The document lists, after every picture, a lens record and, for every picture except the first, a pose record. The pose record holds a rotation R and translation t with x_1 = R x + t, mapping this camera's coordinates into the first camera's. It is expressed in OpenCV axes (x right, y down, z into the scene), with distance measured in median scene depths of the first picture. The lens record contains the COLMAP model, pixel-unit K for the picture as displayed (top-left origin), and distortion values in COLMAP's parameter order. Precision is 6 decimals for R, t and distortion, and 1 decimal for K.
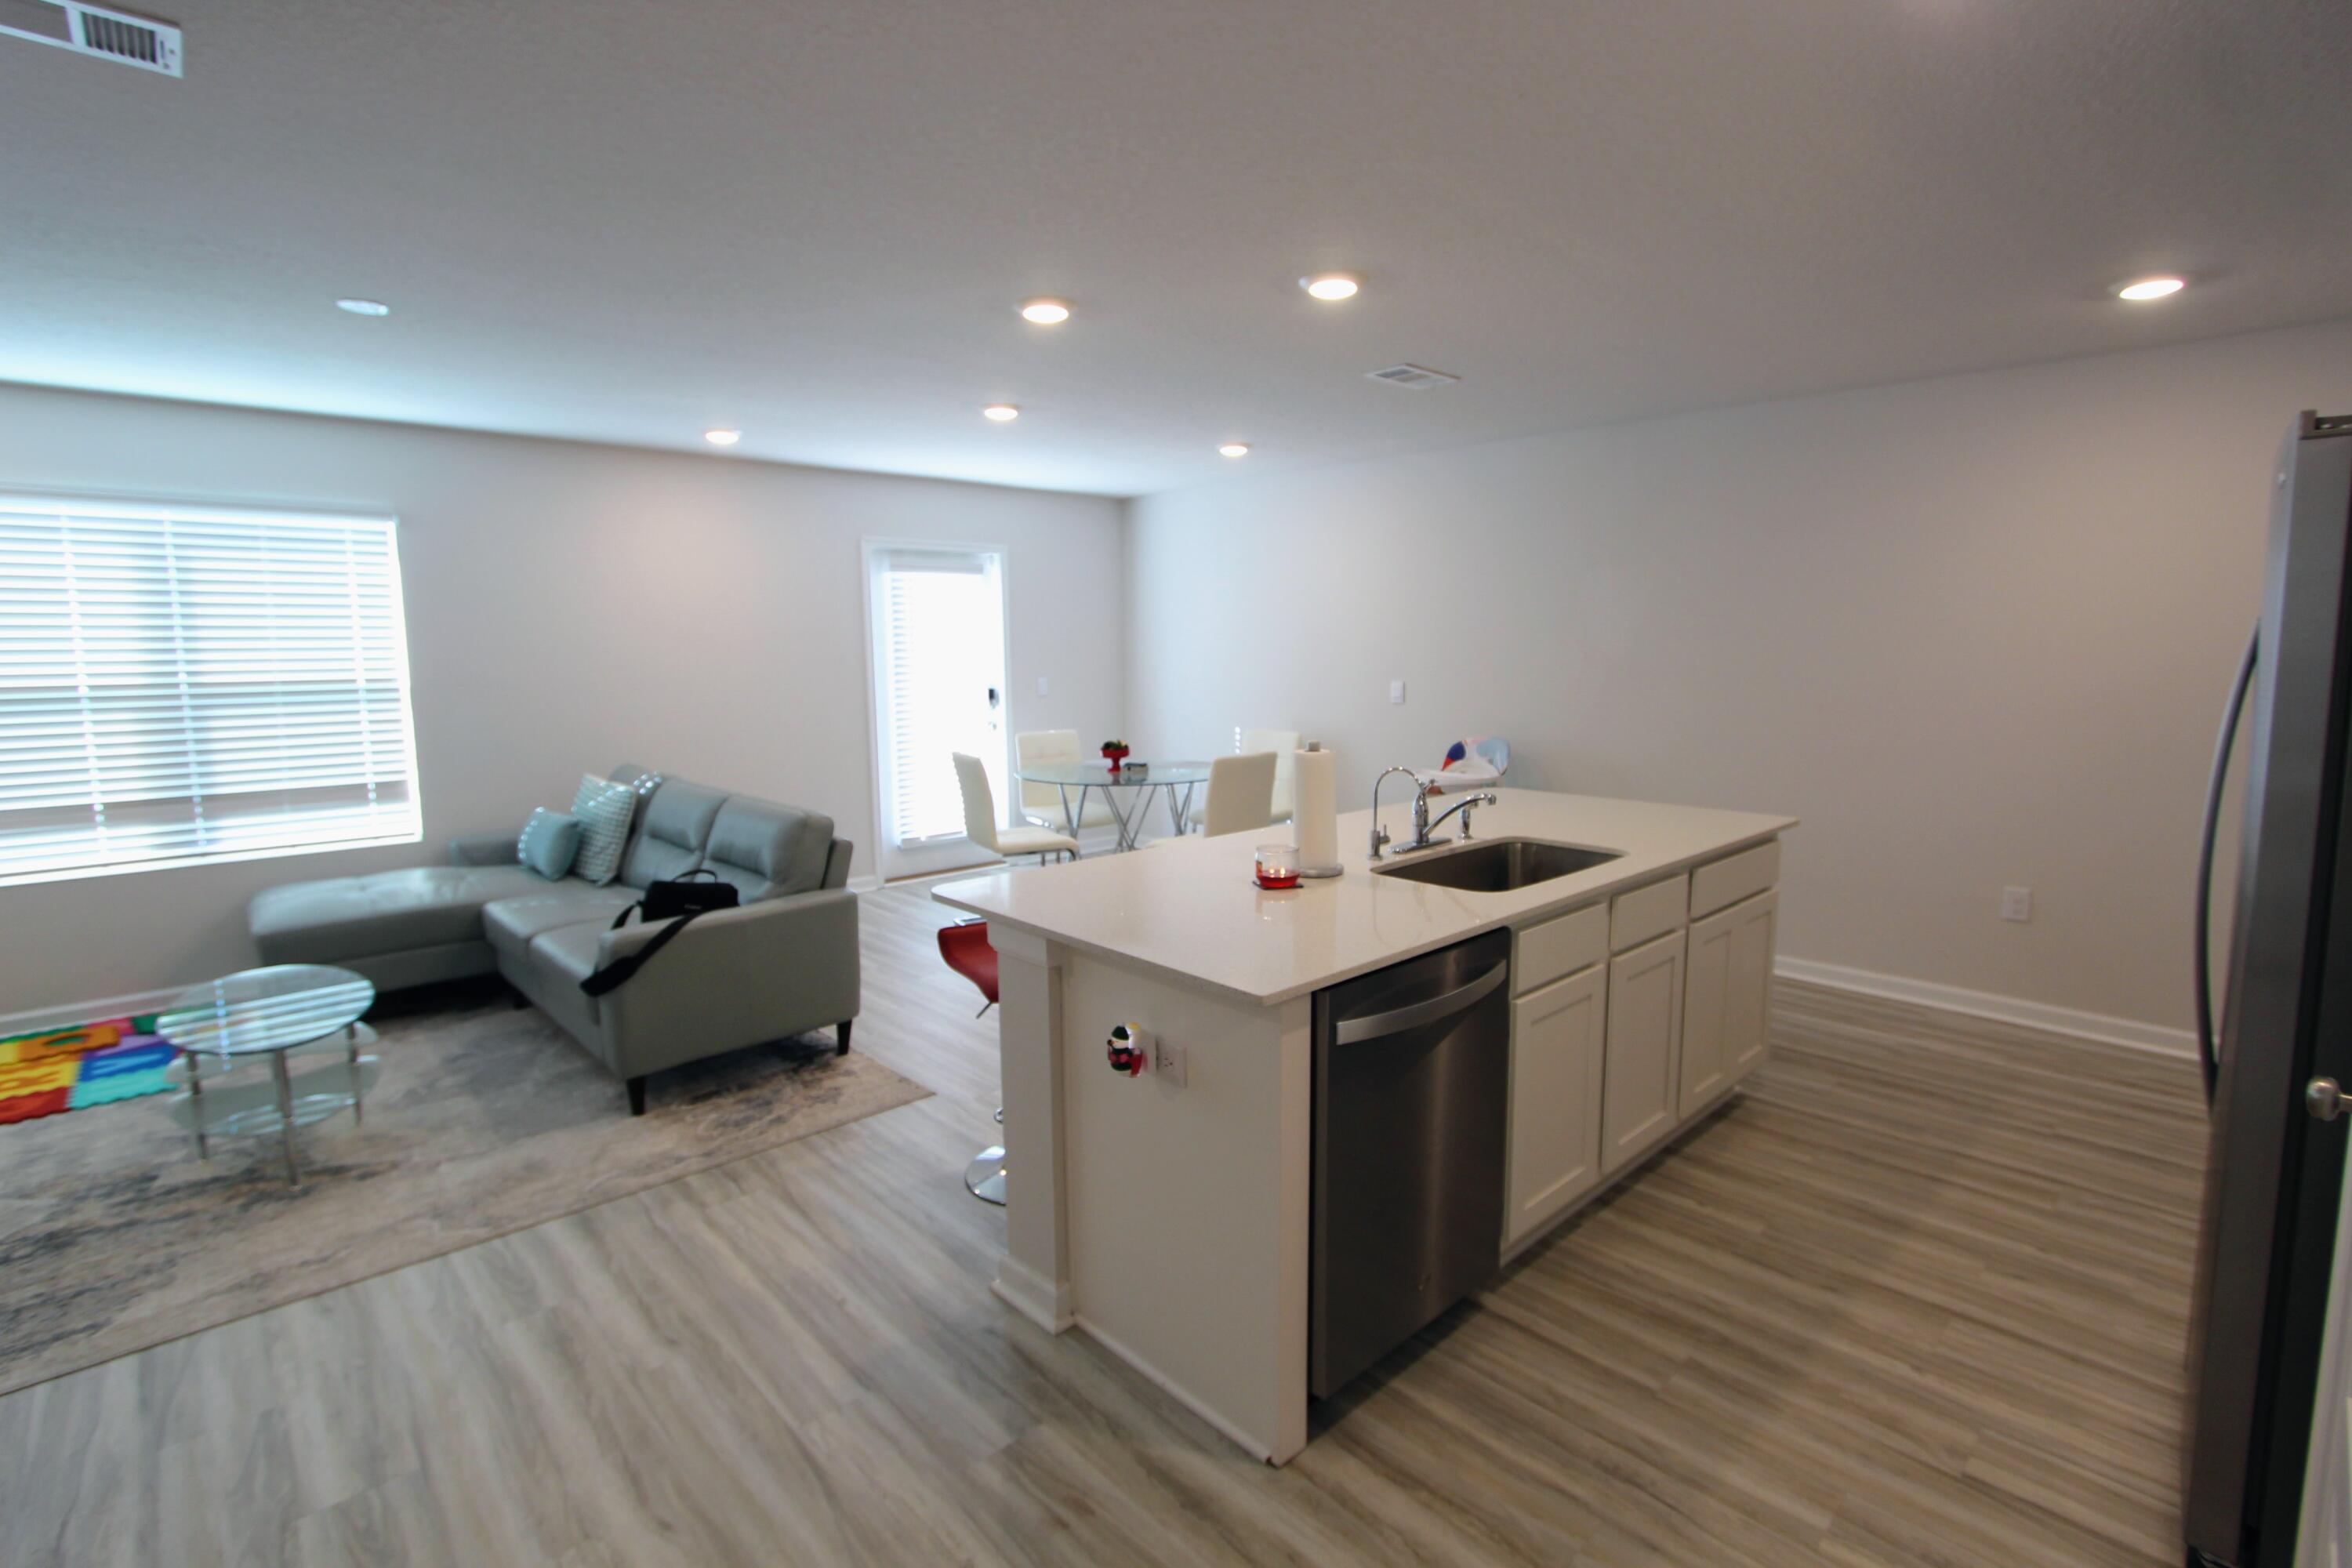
lens RADIAL K [[1085.7, 0, 1169.3], [0, 1085.7, 771.7], [0, 0, 1]] dist [-0.018758, 0.002661]
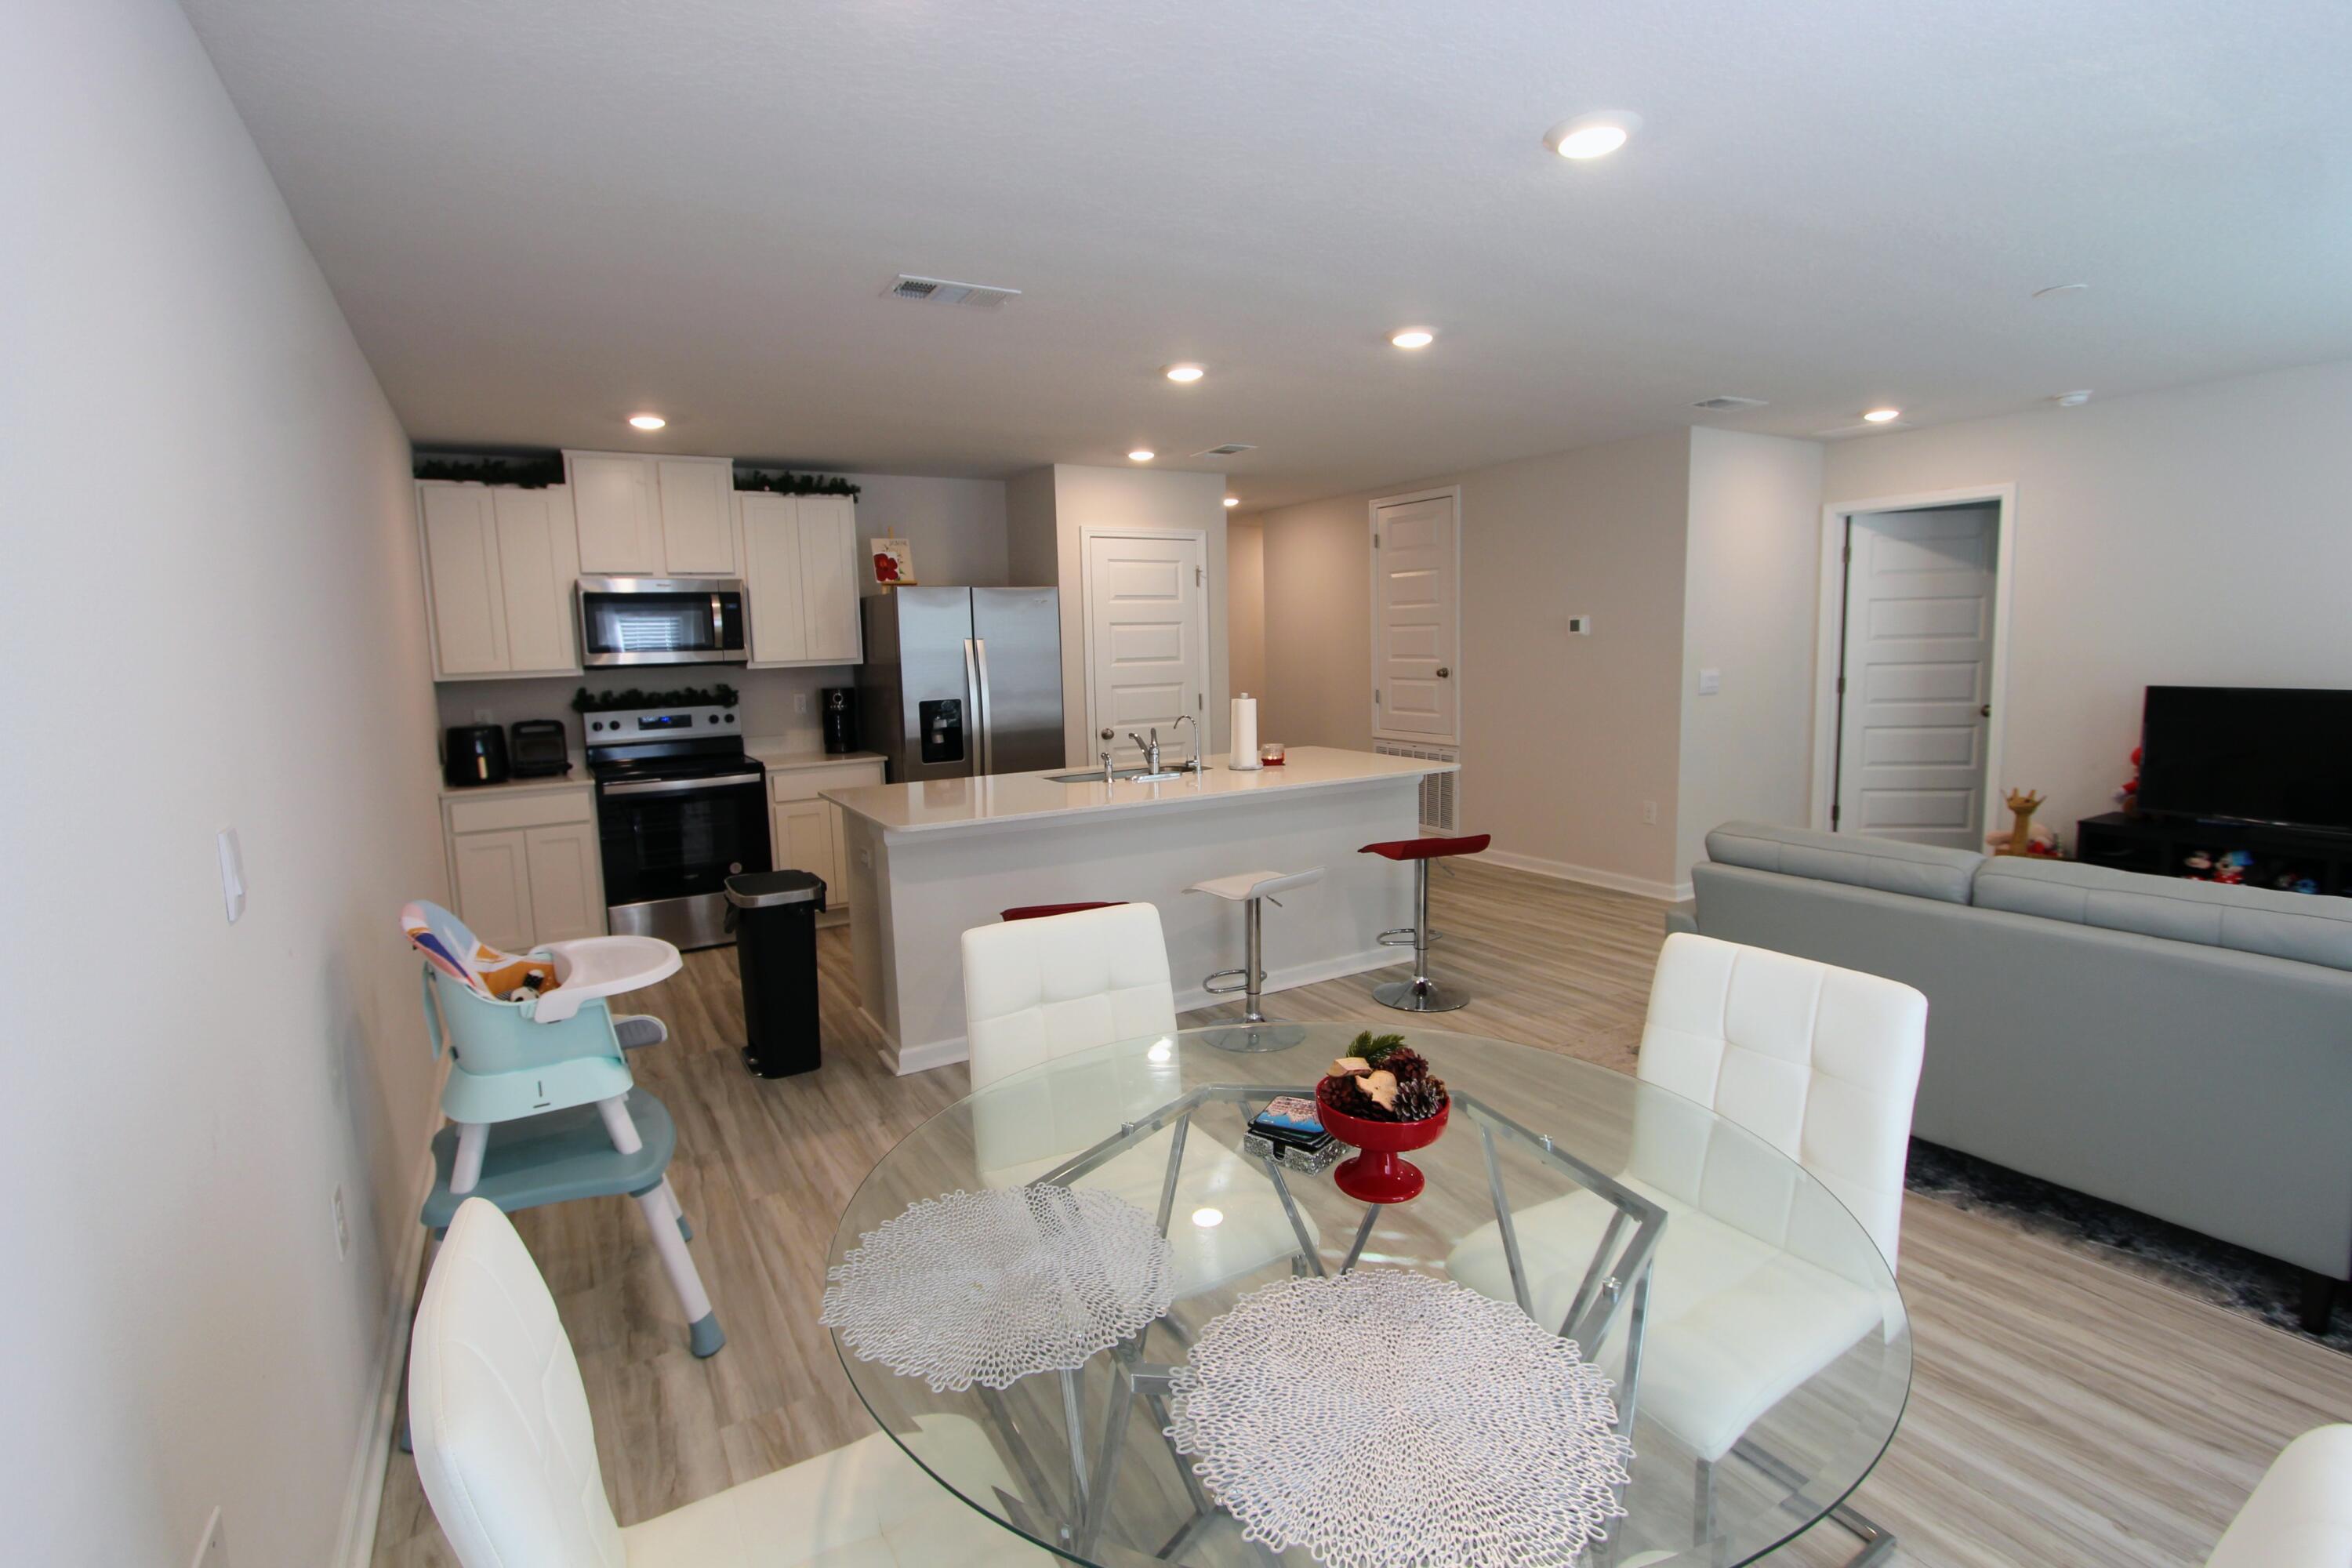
lens RADIAL K [[1085.7, 0, 1174.3], [0, 1085.7, 760.5], [0, 0, 1]] dist [-0.018758, 0.002661]
pose [[-0.977449, 0.013453, 0.210741, -0.143276], [0.061776, 0.972527, 0.224443, -0.360592], [-0.201932, 0.232400, -0.951427, 3.034084]]
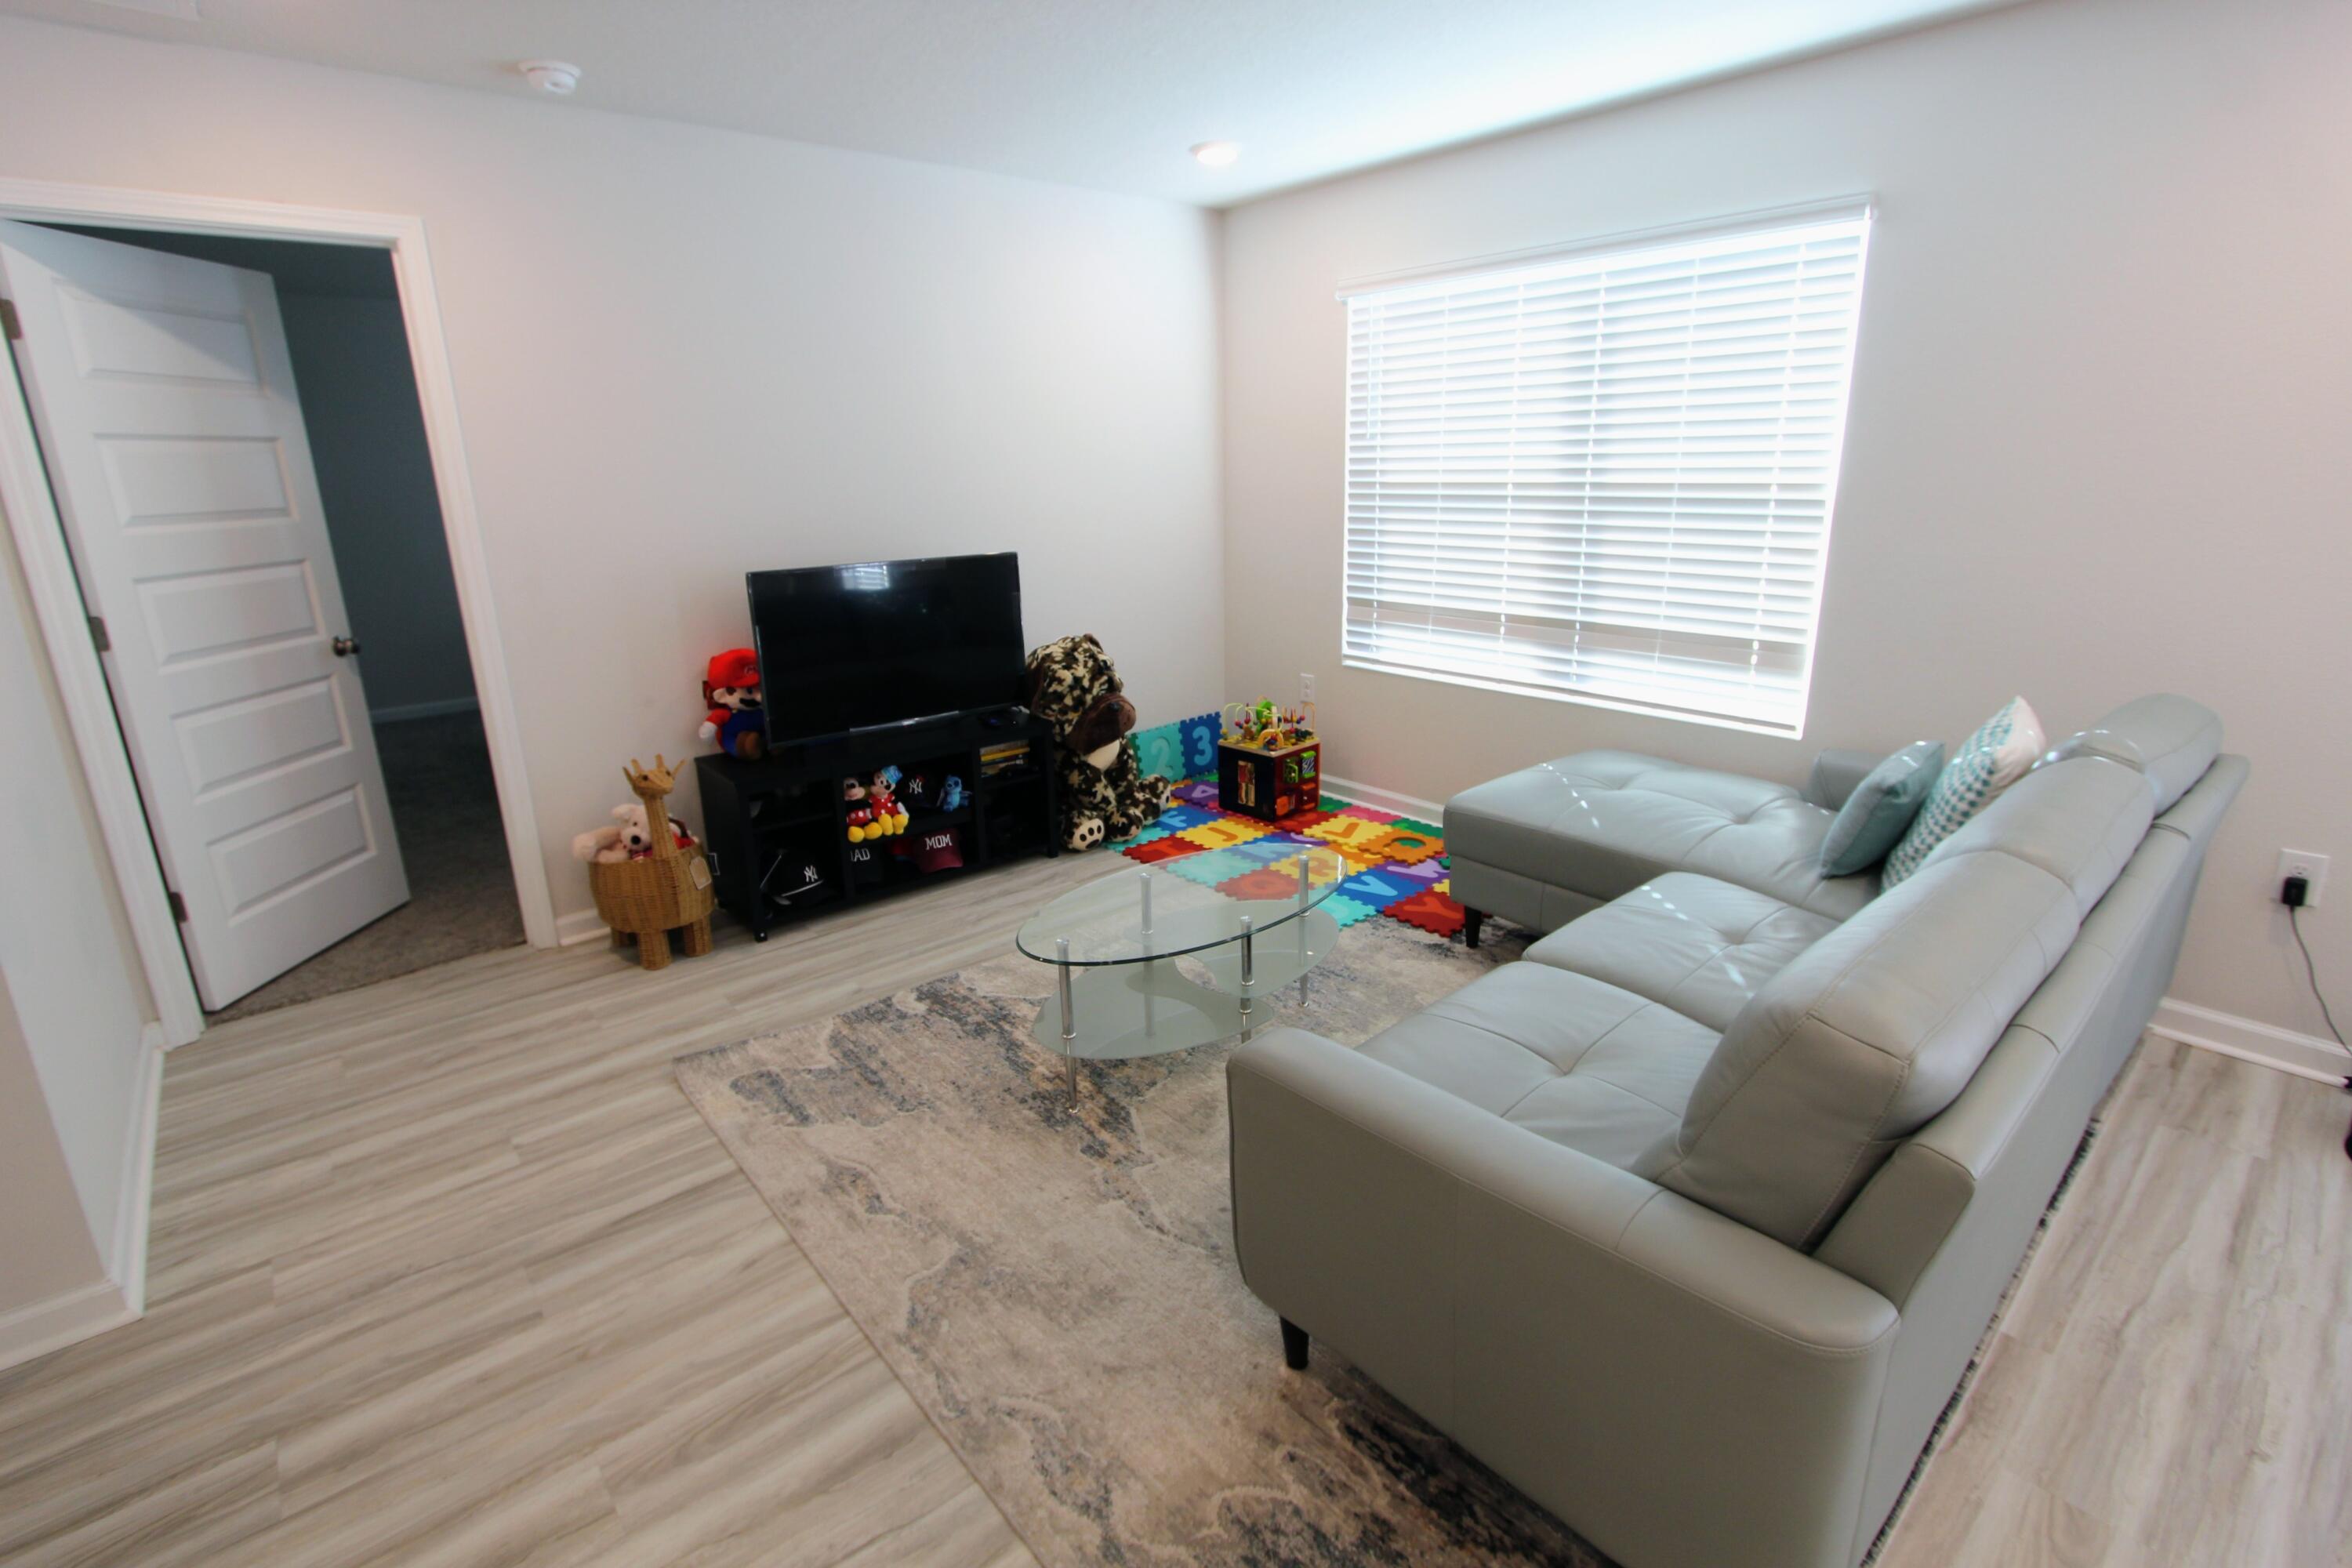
lens RADIAL K [[1085.7, 0, 1172.8], [0, 1085.7, 771.2], [0, 0, 1]] dist [-0.018758, 0.002661]
pose [[-0.039683, 0.283553, -0.958135, -0.098476], [-0.096538, 0.953317, 0.286126, -0.144573], [0.994538, 0.103851, -0.010457, 1.321824]]
